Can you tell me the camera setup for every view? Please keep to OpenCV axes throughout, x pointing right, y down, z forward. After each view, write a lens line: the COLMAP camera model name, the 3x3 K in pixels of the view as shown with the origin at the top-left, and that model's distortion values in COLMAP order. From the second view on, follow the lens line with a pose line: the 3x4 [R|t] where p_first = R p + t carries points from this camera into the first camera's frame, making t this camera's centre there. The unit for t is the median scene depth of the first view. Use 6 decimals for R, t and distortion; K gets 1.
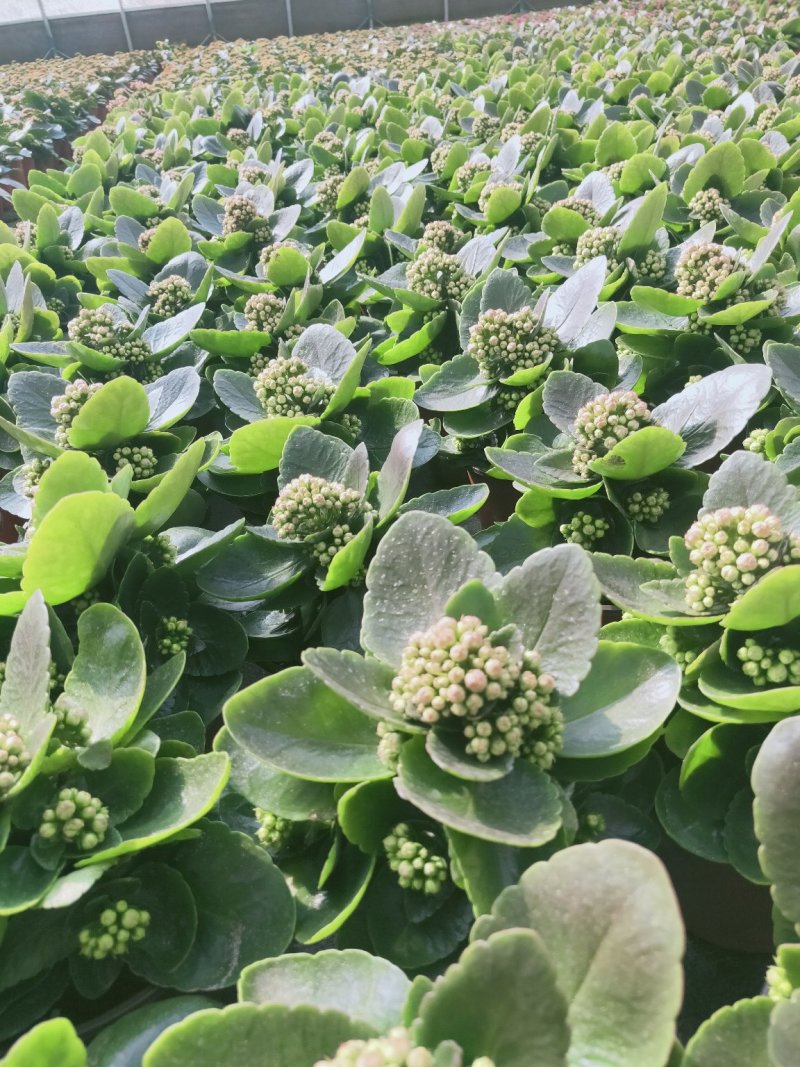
lens RADIAL K [[813.4, 0, 394.9], [0, 813.4, 534.5], [0, 0, 1]] dist [0.032633, -0.014743]
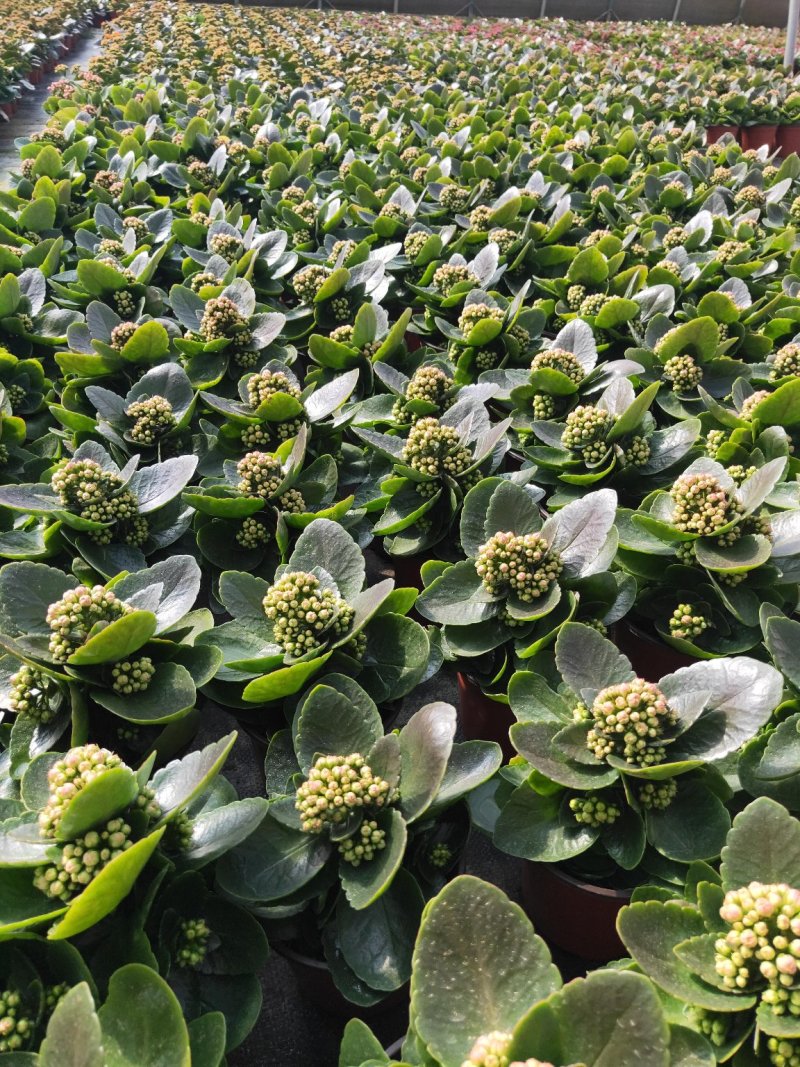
lens RADIAL K [[813.4, 0, 394.9], [0, 813.4, 534.5], [0, 0, 1]] dist [0.032633, -0.014743]
pose [[0.989591, 0.082471, 0.117933, -0.101222], [-0.084306, 0.996383, 0.010645, -0.208418], [-0.116629, -0.020477, 0.992964, 0.010442]]
